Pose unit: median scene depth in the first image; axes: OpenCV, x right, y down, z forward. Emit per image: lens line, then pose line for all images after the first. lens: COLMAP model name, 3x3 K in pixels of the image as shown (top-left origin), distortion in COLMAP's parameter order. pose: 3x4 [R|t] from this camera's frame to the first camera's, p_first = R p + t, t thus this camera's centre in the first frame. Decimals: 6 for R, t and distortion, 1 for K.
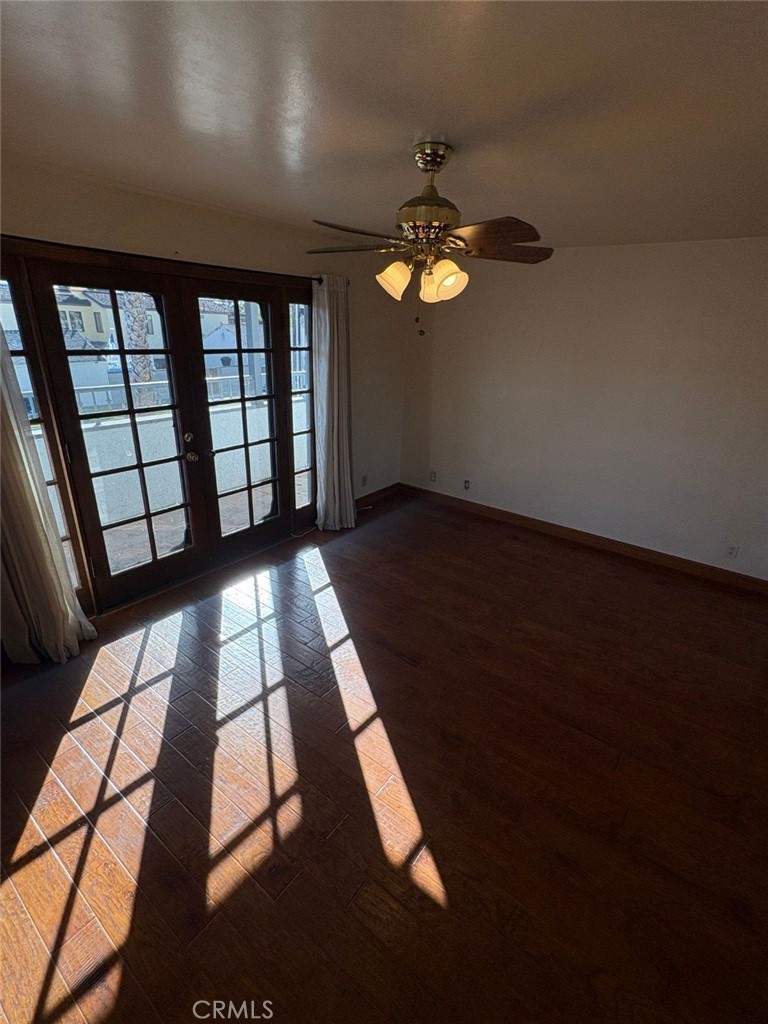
lens RADIAL K [[480.4, 0, 384.0], [0, 480.4, 512.0], [0, 0, 1]] dist [-0.002436, 0.000330]
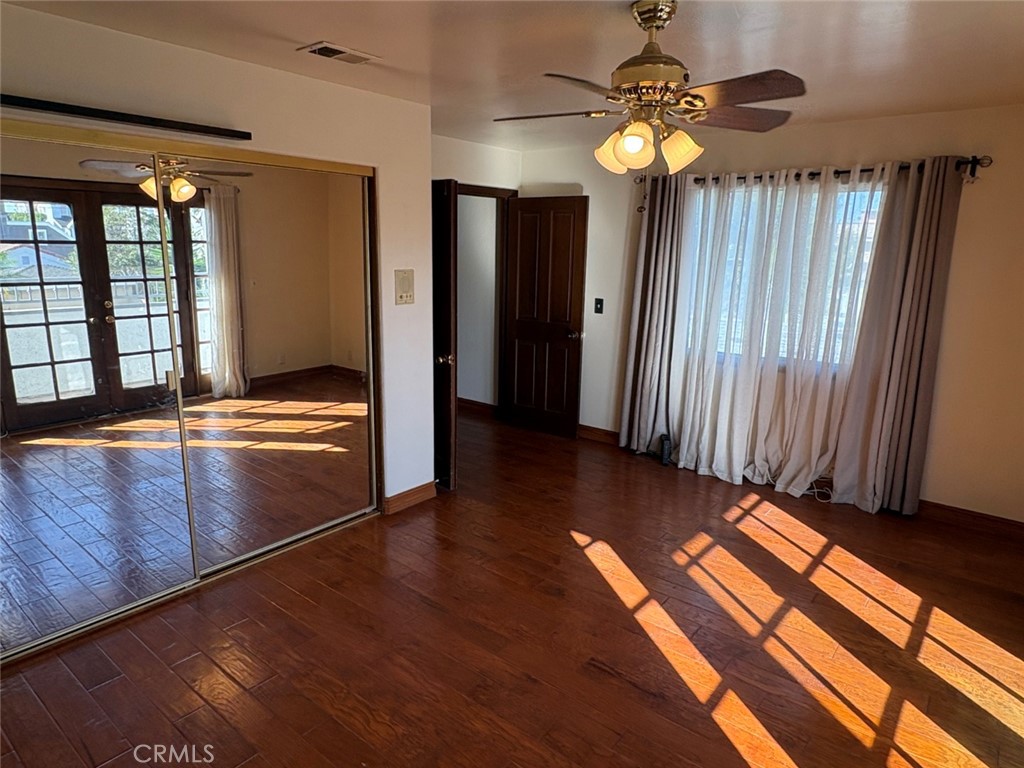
lens RADIAL K [[633.3, 0, 518.7], [0, 633.3, 380.9], [0, 0, 1]] dist [0.043439, -0.053097]
pose [[-0.997830, -0.063985, 0.015542, 0.225514], [-0.044357, 0.827642, 0.559500, -0.661229], [-0.048662, 0.557597, -0.828684, 1.864949]]
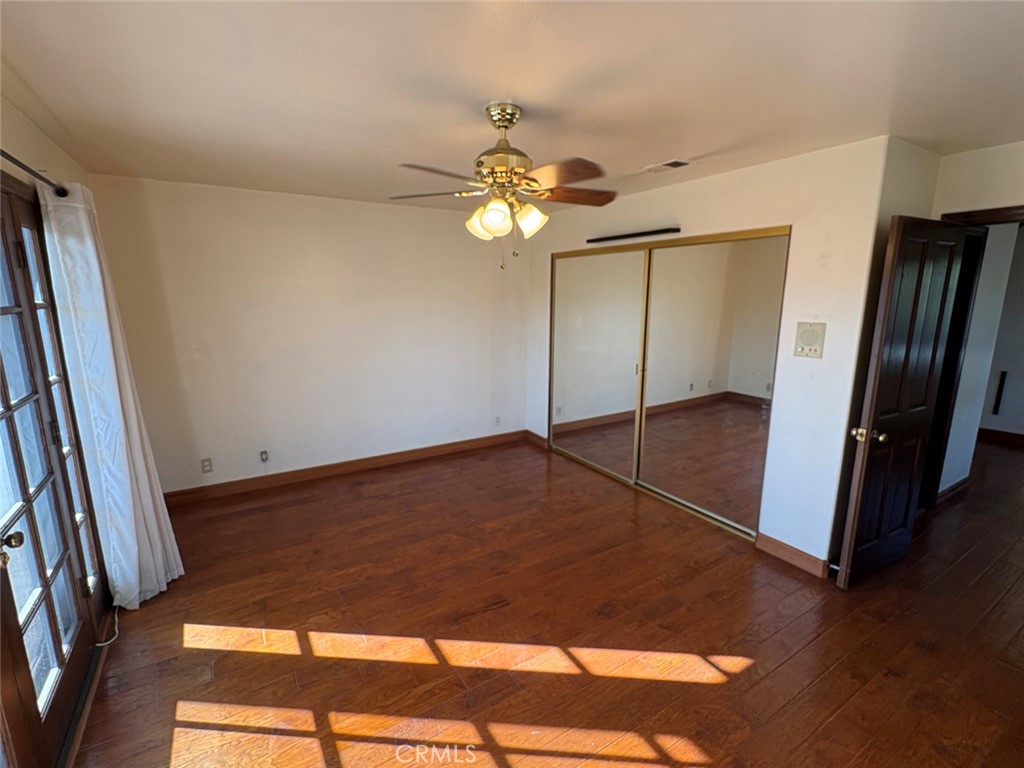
lens RADIAL K [[480.4, 0, 513.1], [0, 480.4, 385.8], [0, 0, 1]] dist [-0.002436, 0.000330]
pose [[0.346171, -0.217831, 0.912532, -0.842591], [0.352394, 0.931638, 0.088710, -0.193683], [-0.869473, 0.290862, 0.399268, 0.579766]]
